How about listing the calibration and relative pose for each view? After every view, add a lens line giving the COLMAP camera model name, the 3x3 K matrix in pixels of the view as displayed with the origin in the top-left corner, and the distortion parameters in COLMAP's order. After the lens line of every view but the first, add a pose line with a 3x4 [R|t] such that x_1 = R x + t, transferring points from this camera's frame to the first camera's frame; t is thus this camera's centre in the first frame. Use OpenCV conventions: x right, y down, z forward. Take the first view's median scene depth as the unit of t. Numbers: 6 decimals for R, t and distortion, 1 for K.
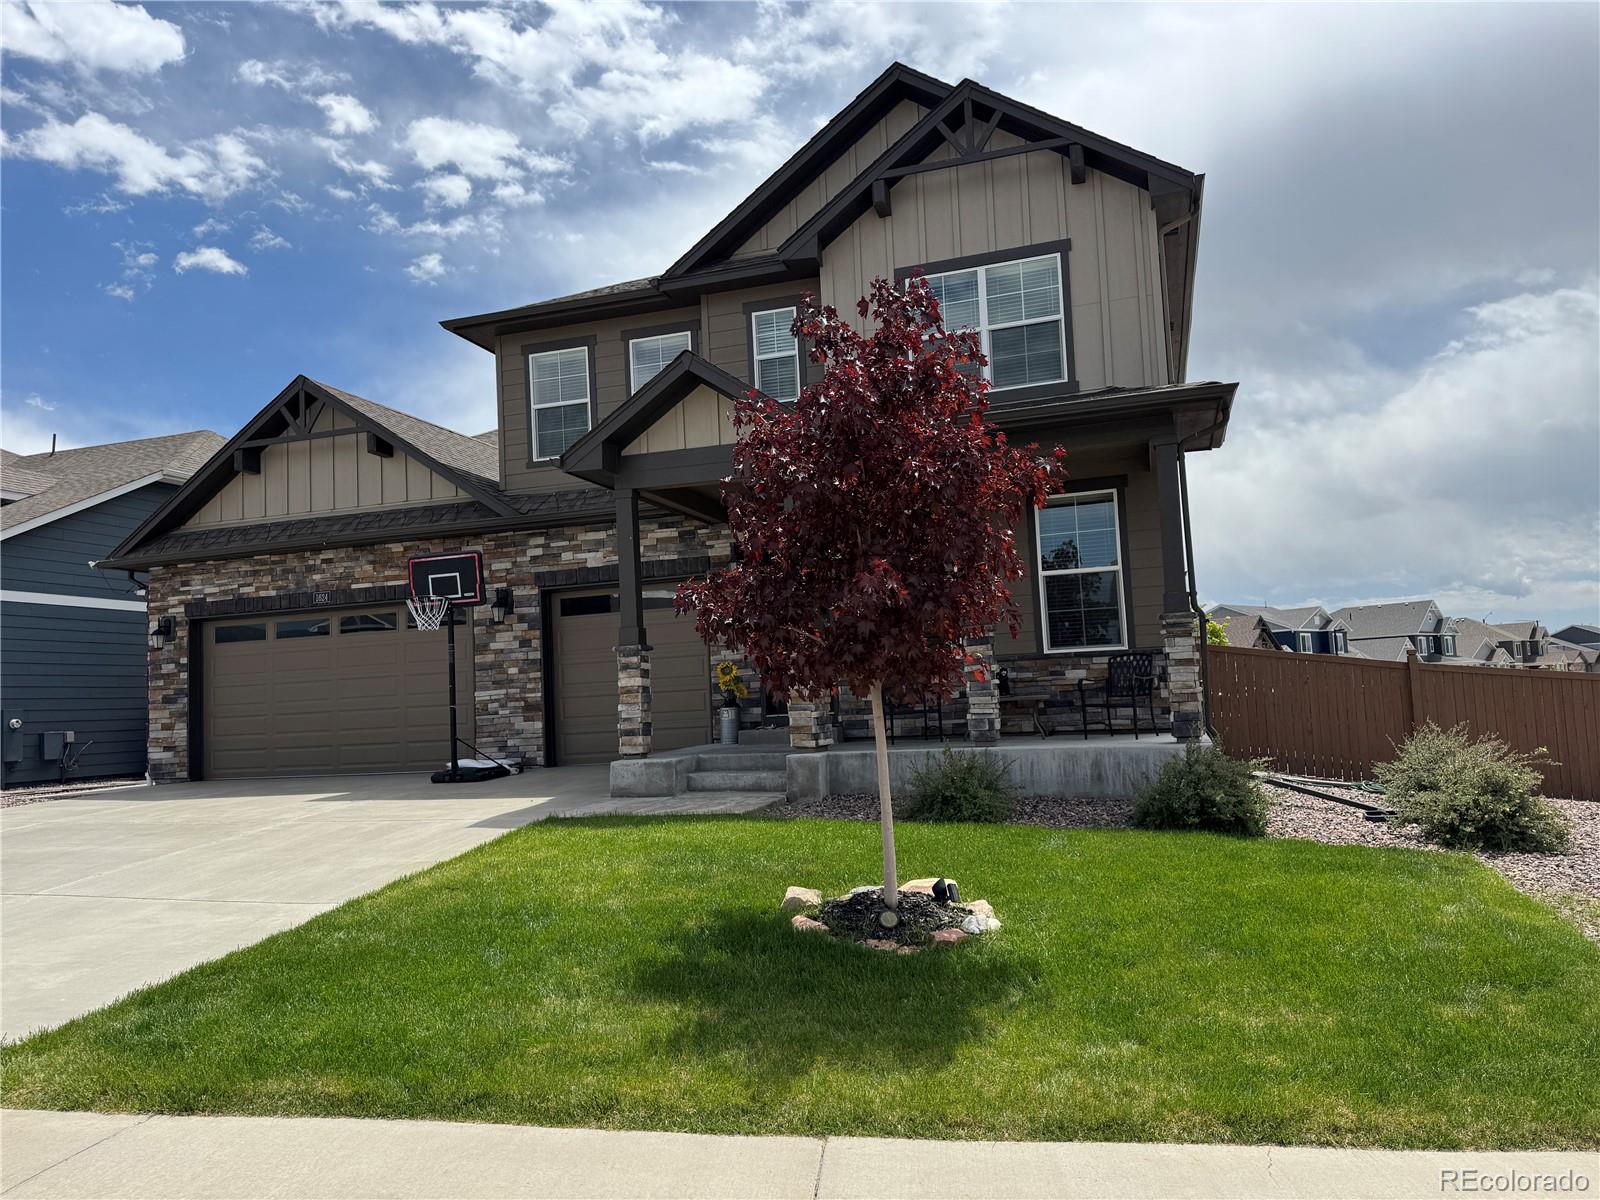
lens RADIAL K [[1126.1, 0, 800.5], [0, 1126.1, 603.4], [0, 0, 1]] dist [0.022258, -0.021580]
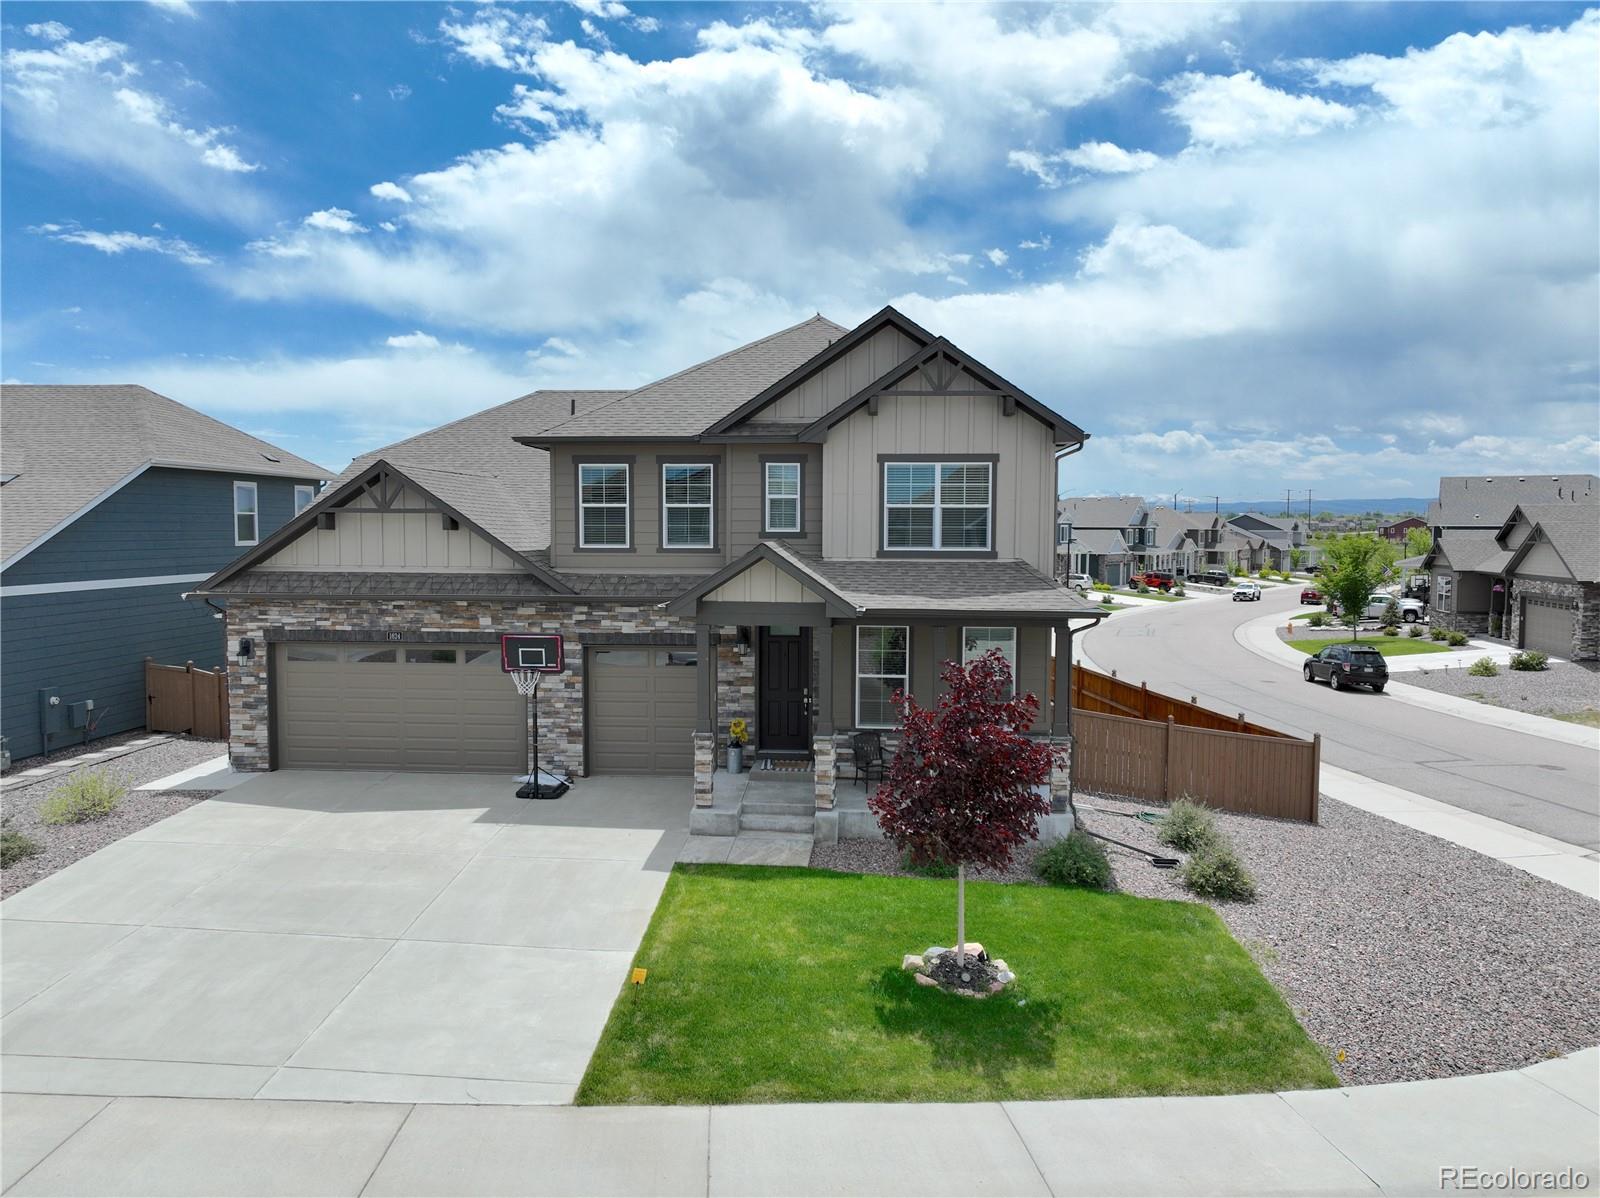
lens RADIAL K [[1117.1, 0, 802.6], [0, 1117.1, 597.0], [0, 0, 1]] dist [-0.016260, 0.016714]
pose [[0.973450, 0.041688, 0.225071, -0.278681], [-0.071845, 0.989232, 0.127509, -0.256269], [-0.217332, -0.140294, 0.965963, -0.317378]]
